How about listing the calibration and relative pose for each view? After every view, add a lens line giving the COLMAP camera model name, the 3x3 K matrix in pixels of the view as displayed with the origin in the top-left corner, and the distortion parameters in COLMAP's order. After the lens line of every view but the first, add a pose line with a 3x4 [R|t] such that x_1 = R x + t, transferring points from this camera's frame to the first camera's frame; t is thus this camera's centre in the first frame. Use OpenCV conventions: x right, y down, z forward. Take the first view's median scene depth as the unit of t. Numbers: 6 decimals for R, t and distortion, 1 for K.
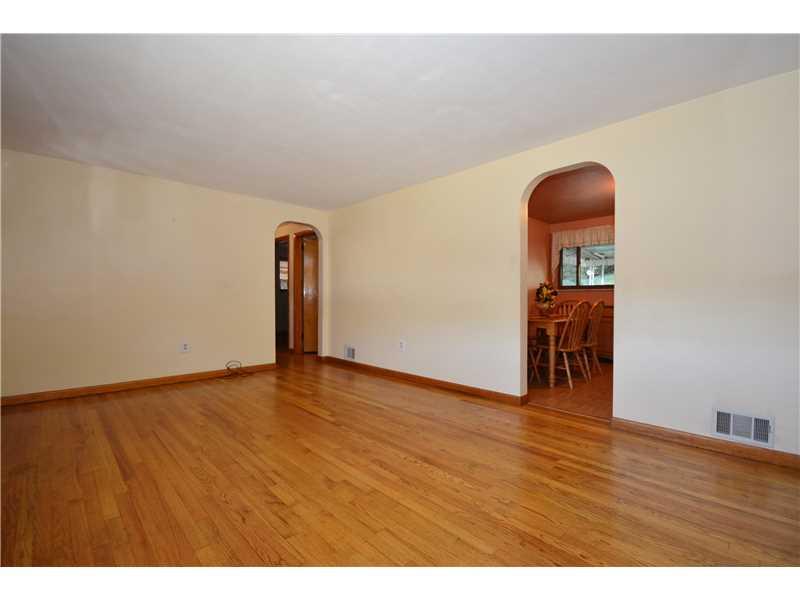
lens RADIAL K [[357.3, 0, 400.0], [0, 357.3, 300.8], [0, 0, 1]] dist [-0.001630, -0.000067]
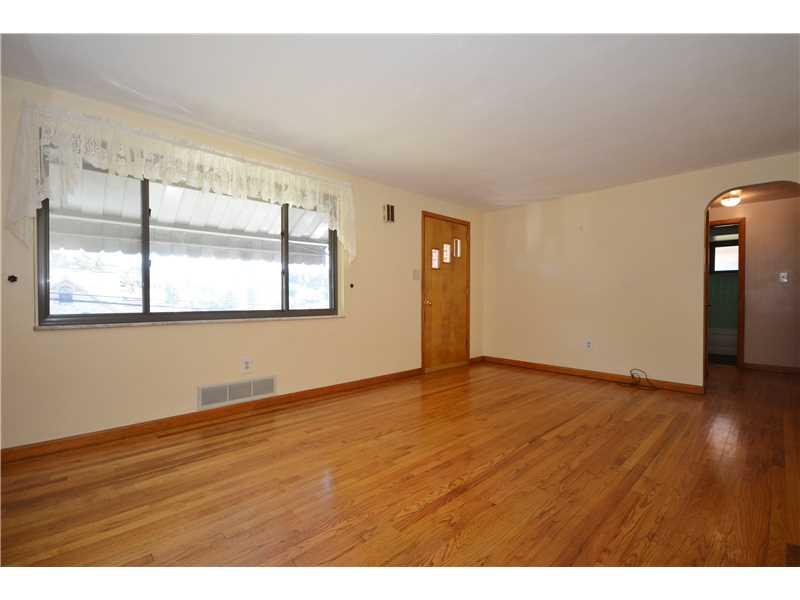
lens RADIAL K [[357.3, 0, 403.5], [0, 357.3, 301.7], [0, 0, 1]] dist [-0.001630, -0.000067]
pose [[-0.017114, 0.006078, -0.999835, 0.879443], [-0.003380, 0.999975, 0.006136, -0.011652], [0.999848, 0.003485, -0.017093, 0.835848]]
